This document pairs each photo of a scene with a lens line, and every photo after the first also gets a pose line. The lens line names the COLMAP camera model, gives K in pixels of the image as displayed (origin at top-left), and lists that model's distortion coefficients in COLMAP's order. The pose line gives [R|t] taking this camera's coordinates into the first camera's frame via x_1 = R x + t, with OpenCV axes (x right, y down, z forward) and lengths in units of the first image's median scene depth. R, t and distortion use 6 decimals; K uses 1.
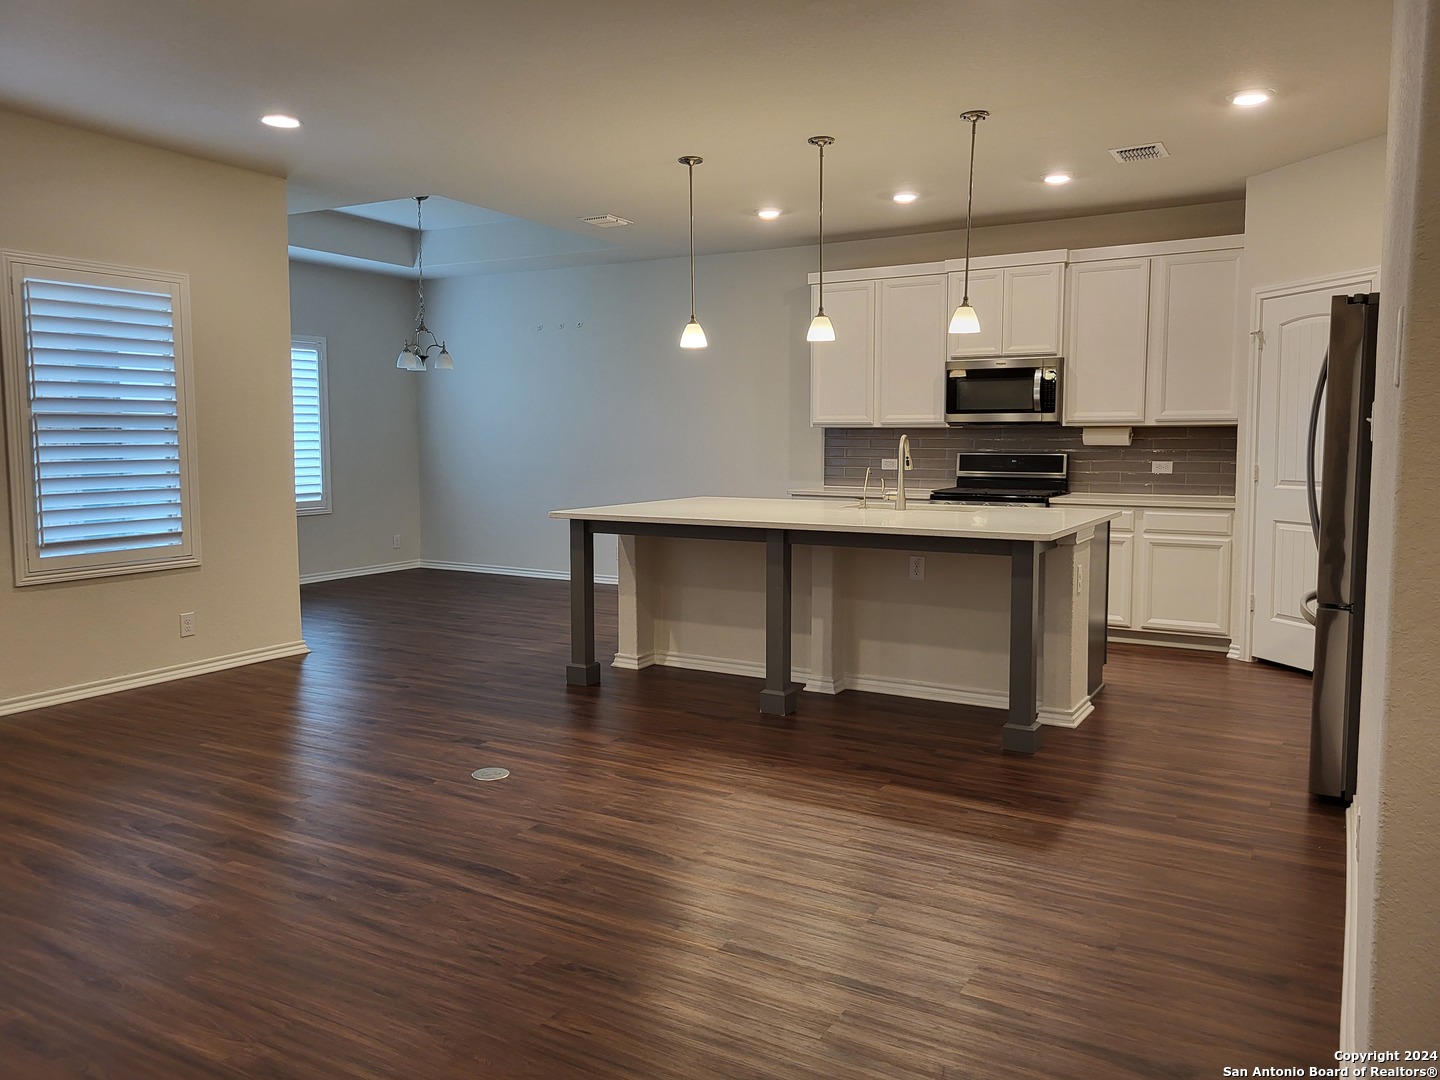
lens RADIAL K [[1091.4, 0, 709.4], [0, 1091.4, 533.3], [0, 0, 1]] dist [0.040949, -0.021910]
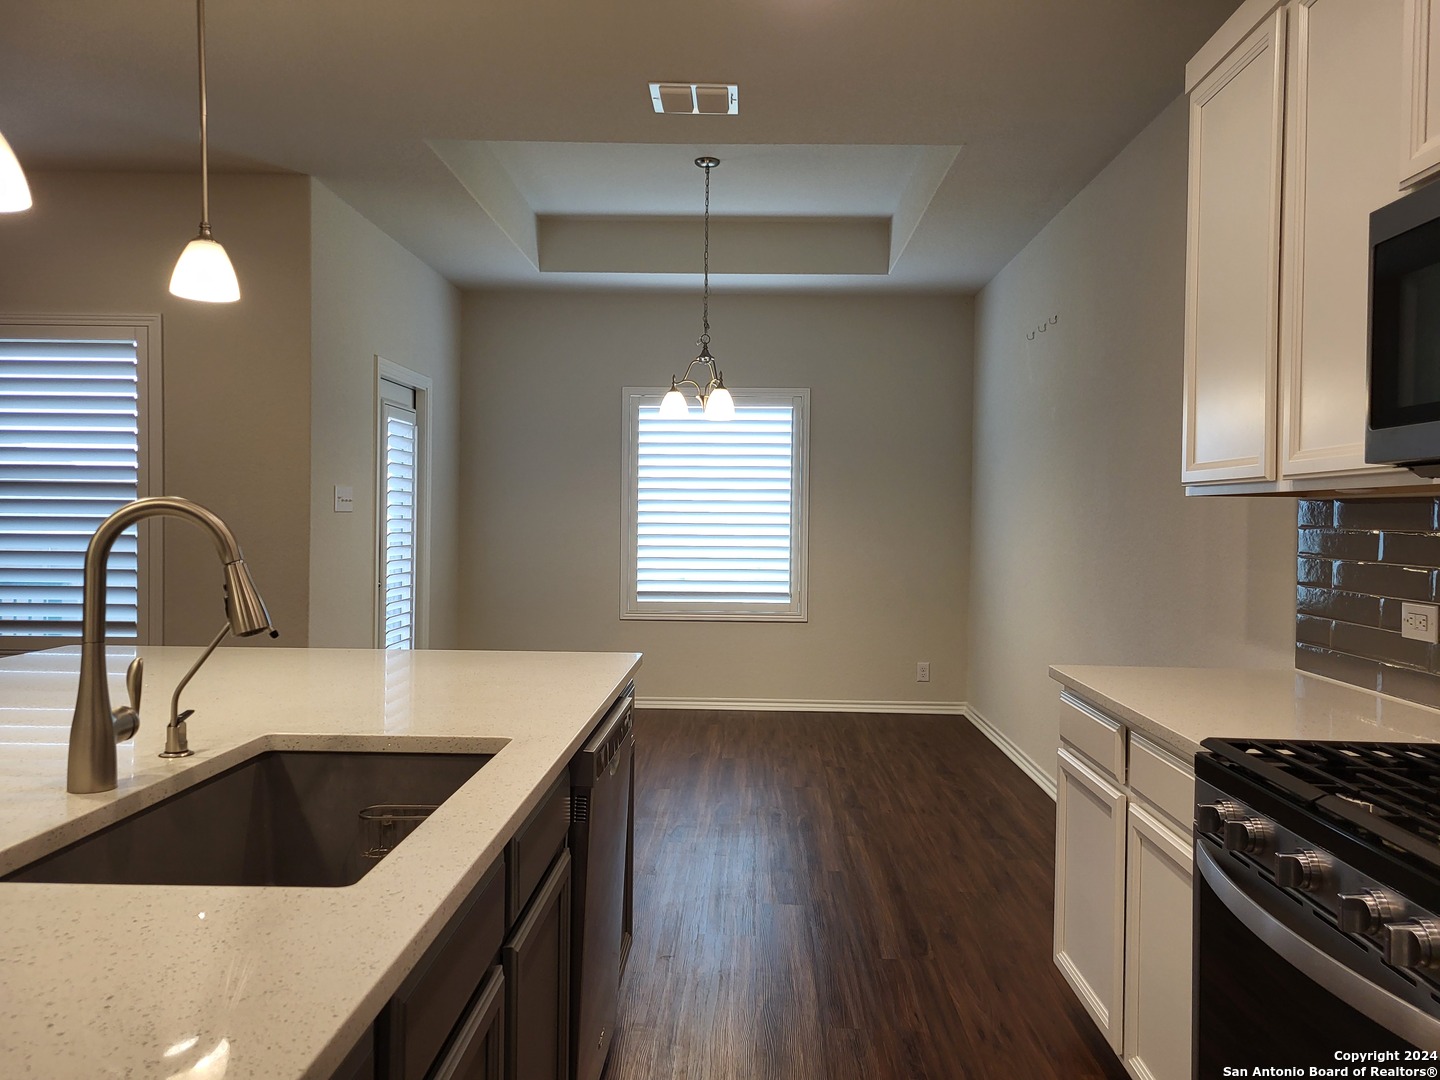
lens RADIAL K [[1091.4, 0, 724.7], [0, 1091.4, 537.6], [0, 0, 1]] dist [0.040949, -0.021910]
pose [[0.484171, 0.019020, -0.874767, 0.439650], [-0.092103, 0.995317, -0.029337, -0.078158], [0.870112, 0.094773, 0.483656, 0.940930]]
